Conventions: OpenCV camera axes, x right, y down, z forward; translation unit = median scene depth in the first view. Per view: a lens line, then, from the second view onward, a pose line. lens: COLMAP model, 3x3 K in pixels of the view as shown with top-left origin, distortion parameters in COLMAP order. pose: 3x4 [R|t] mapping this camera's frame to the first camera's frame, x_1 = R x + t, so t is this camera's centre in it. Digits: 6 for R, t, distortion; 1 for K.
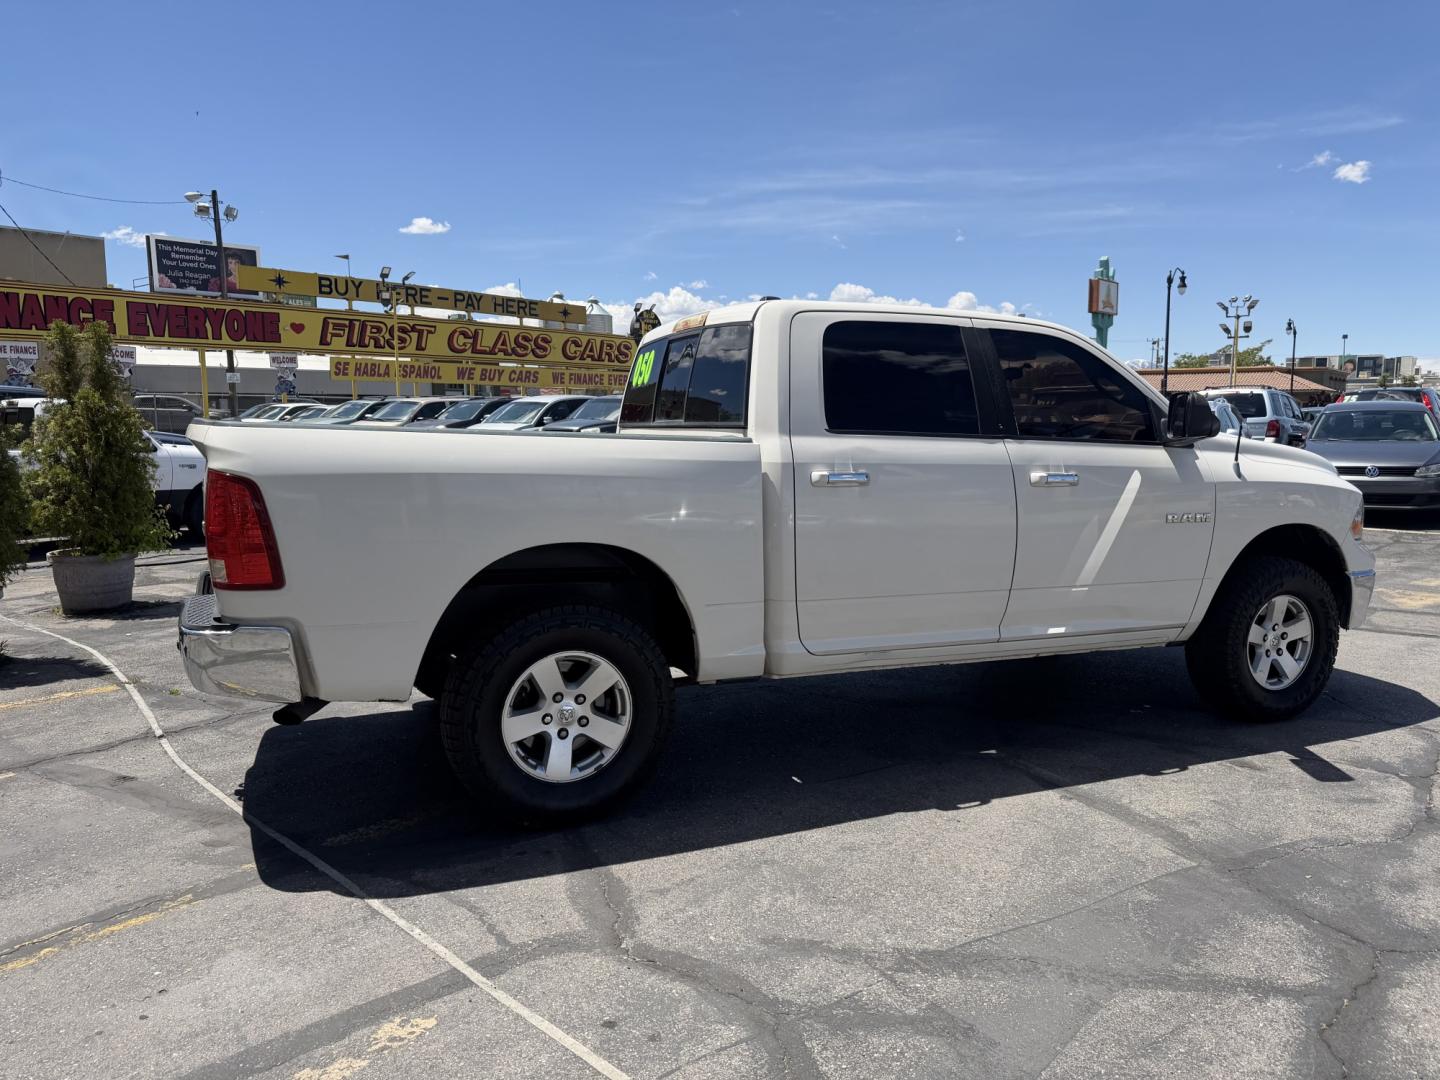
lens RADIAL K [[1011.0, 0, 737.8], [0, 1011.0, 541.2], [0, 0, 1]] dist [0.003345, -0.005595]
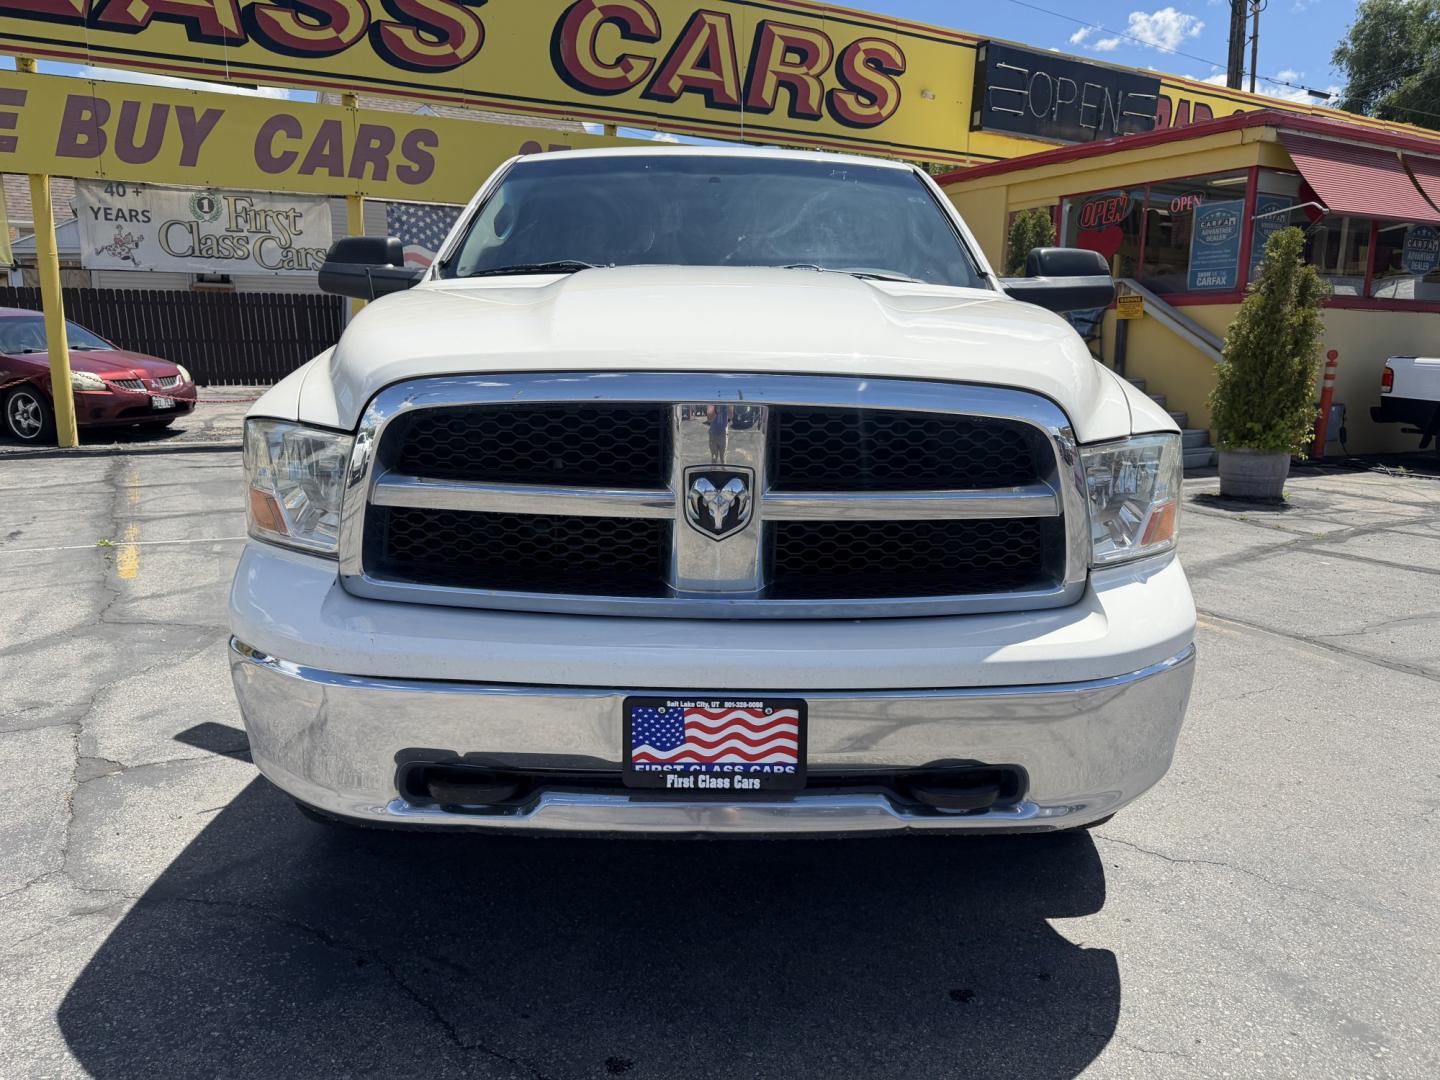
lens RADIAL K [[1043.2, 0, 719.0], [0, 1043.2, 535.5], [0, 0, 1]] dist [0.009062, -0.010159]
pose [[-0.402334, 0.157299, -0.901878, 1.062040], [-0.122241, 0.967077, 0.223203, -0.131999], [0.907295, 0.200048, -0.369860, 1.534384]]
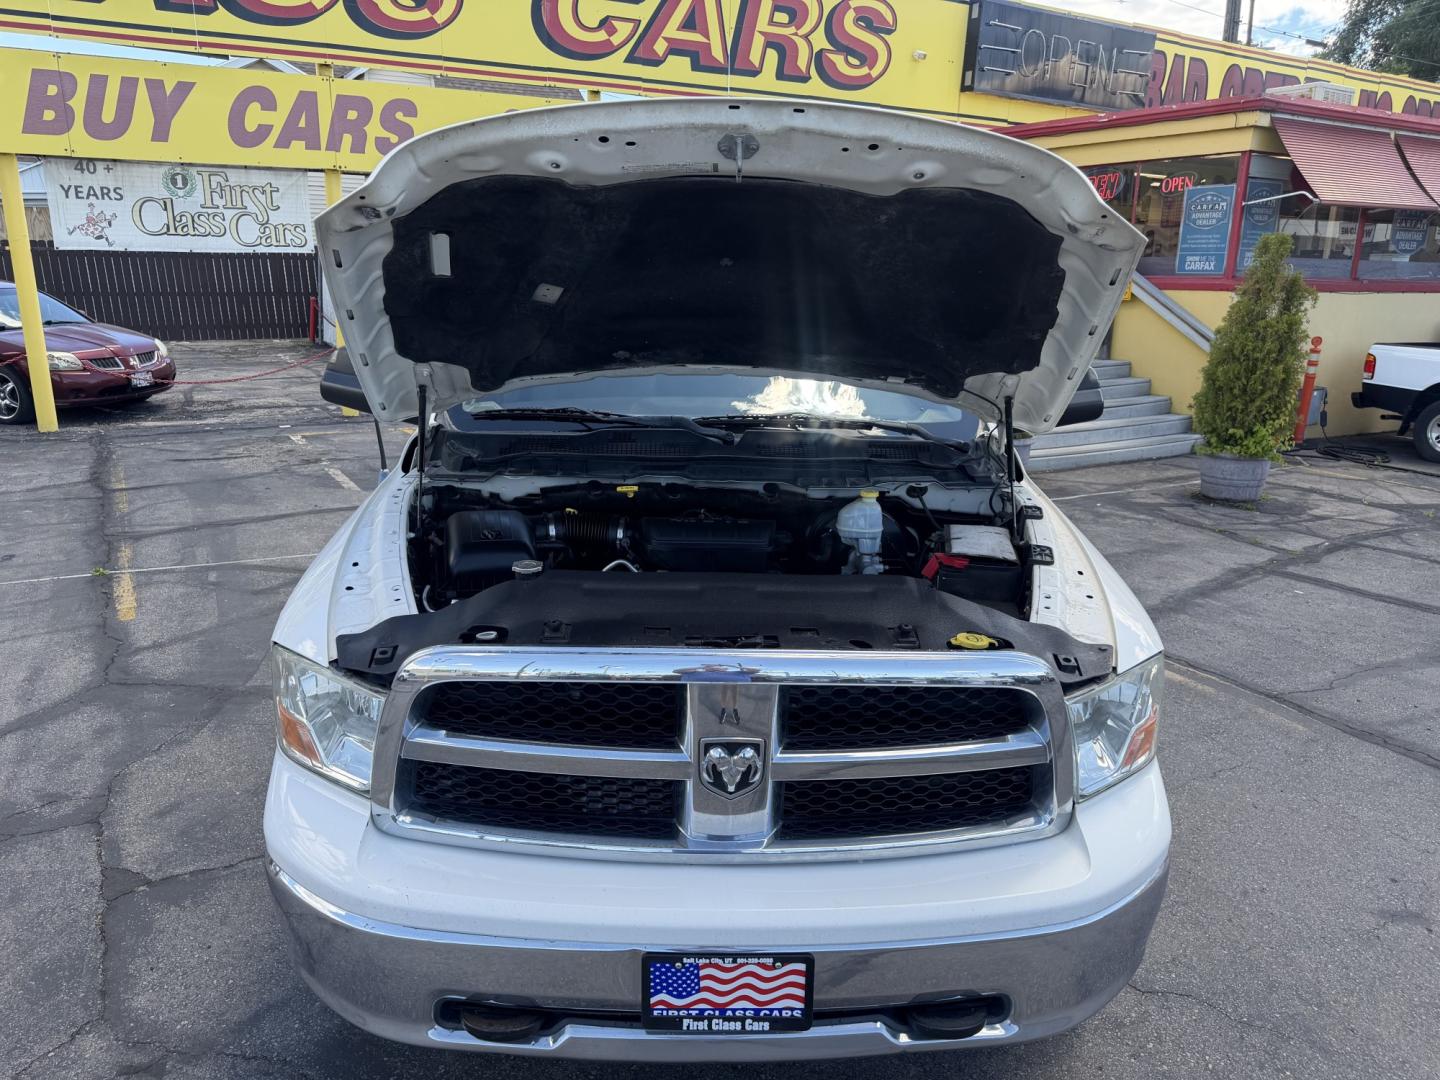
lens RADIAL K [[1047.1, 0, 720.0], [0, 1047.1, 540.0], [0, 0, 1]] dist [0.002403, -0.003601]
pose [[-0.385915, 0.225066, -0.894659, 1.062971], [-0.127738, 0.947406, 0.293436, -0.269173], [0.913648, 0.227524, -0.336869, 1.502453]]
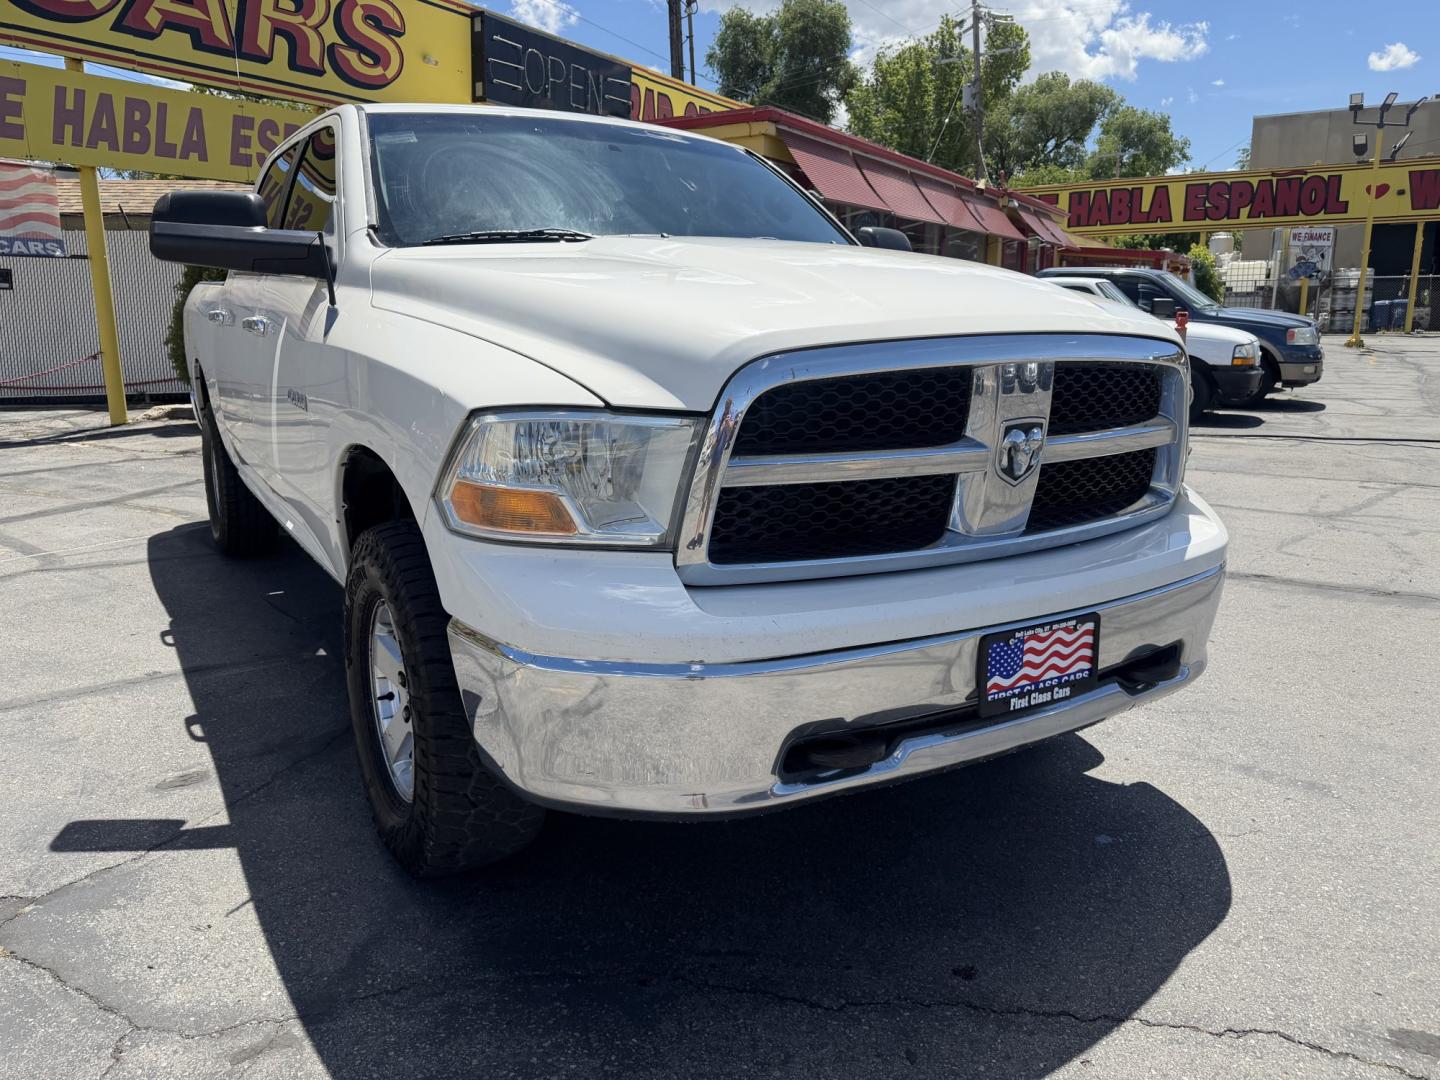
lens RADIAL K [[1043.2, 0, 719.0], [0, 1043.2, 535.5], [0, 0, 1]] dist [0.009062, -0.010159]
pose [[0.119454, 0.198340, -0.972827, 1.128887], [-0.111021, 0.976366, 0.185429, -0.089384], [0.986613, 0.085854, 0.138651, 1.198632]]
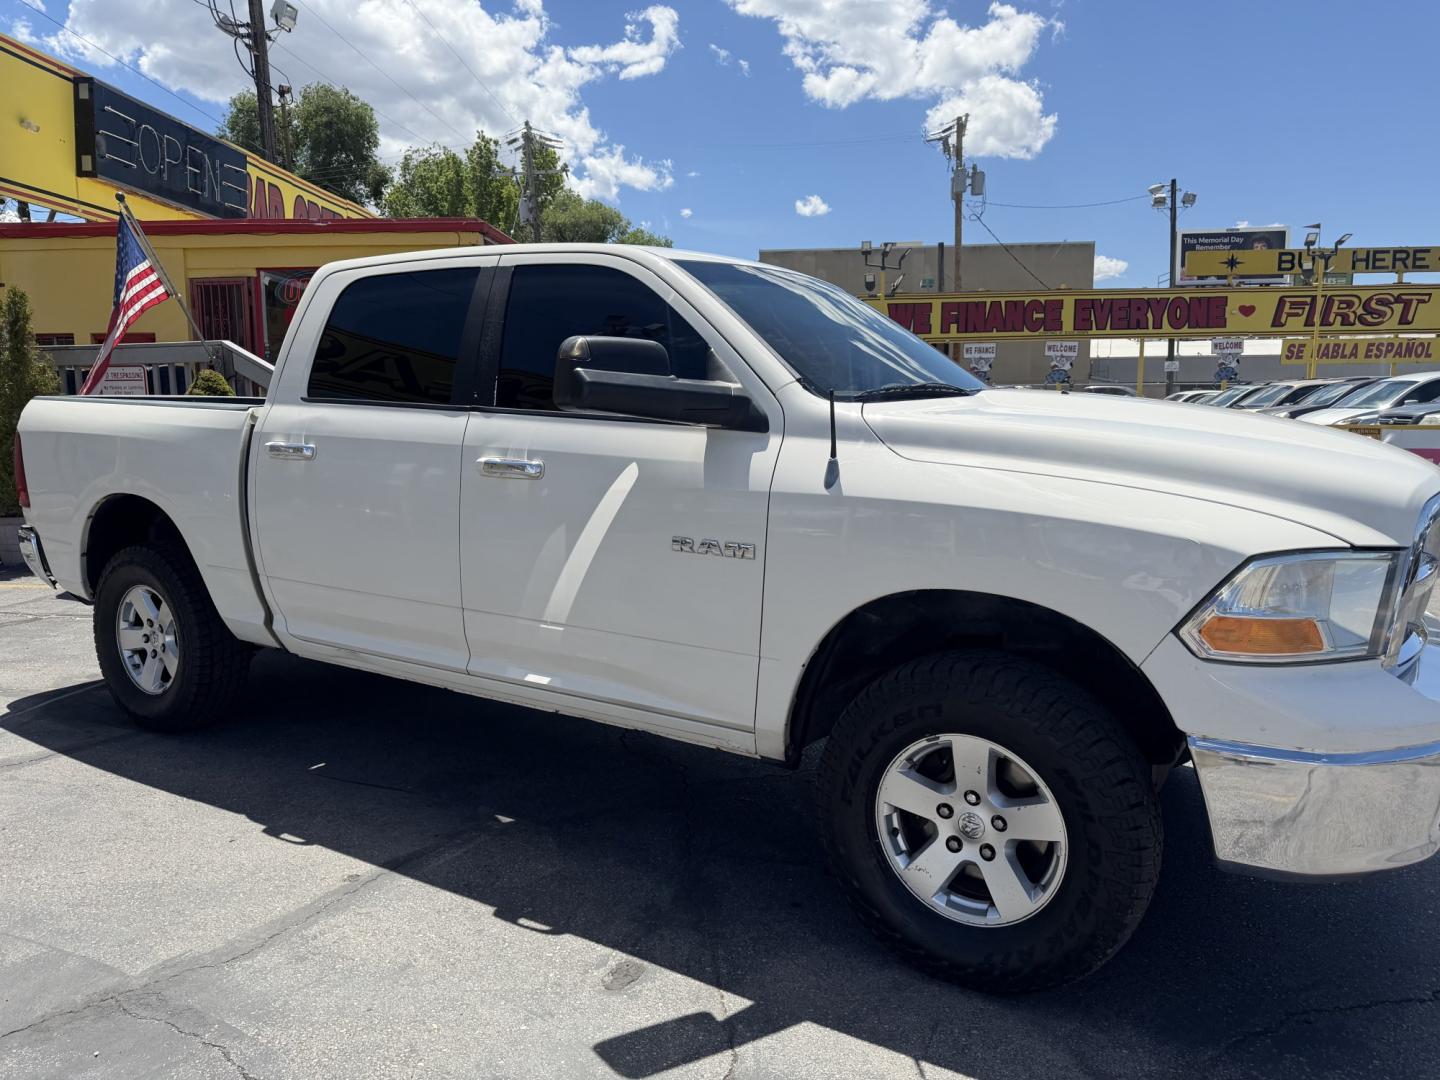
lens RADIAL K [[1030.8, 0, 730.9], [0, 1030.8, 534.2], [0, 0, 1]] dist [0.011859, -0.010858]
pose [[0.559573, 0.094444, -0.823382, 0.975081], [-0.094666, 0.994267, 0.049710, -0.063439], [0.823357, 0.050130, 0.565305, 0.686978]]
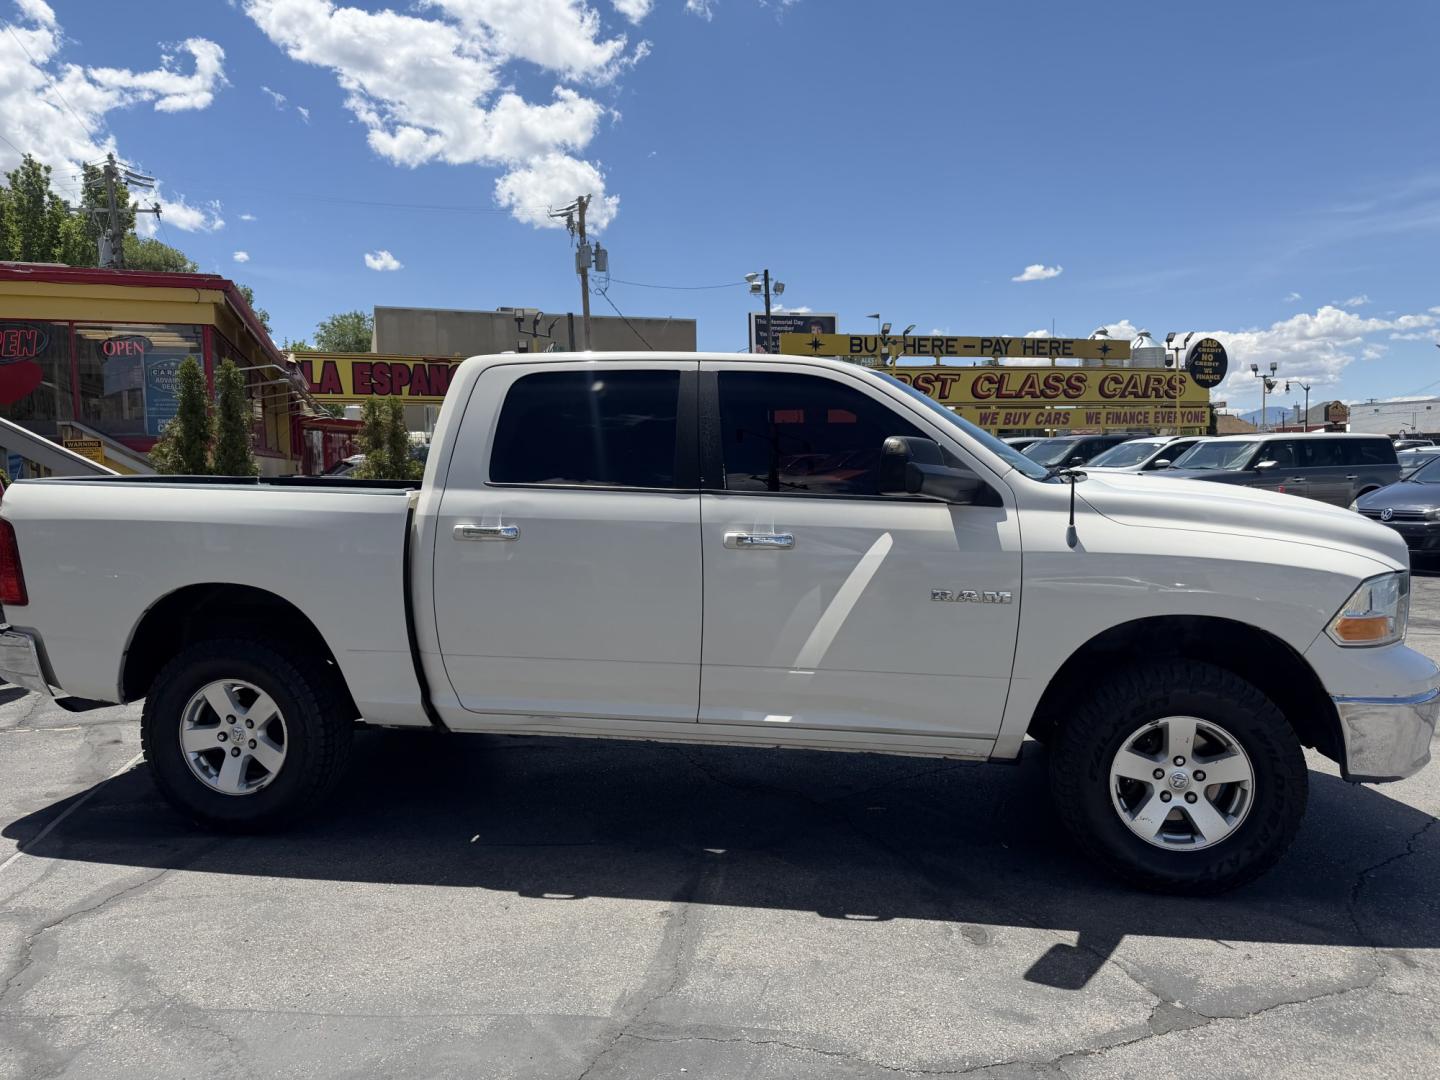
lens RADIAL K [[1020.2, 0, 725.5], [0, 1020.2, 520.4], [0, 0, 1]] dist [0.047999, -0.057741]
pose [[0.838926, 0.017034, -0.543979, 0.734025], [-0.051502, 0.997510, -0.048190, -0.034279], [0.541804, 0.068444, 0.837714, 0.244605]]
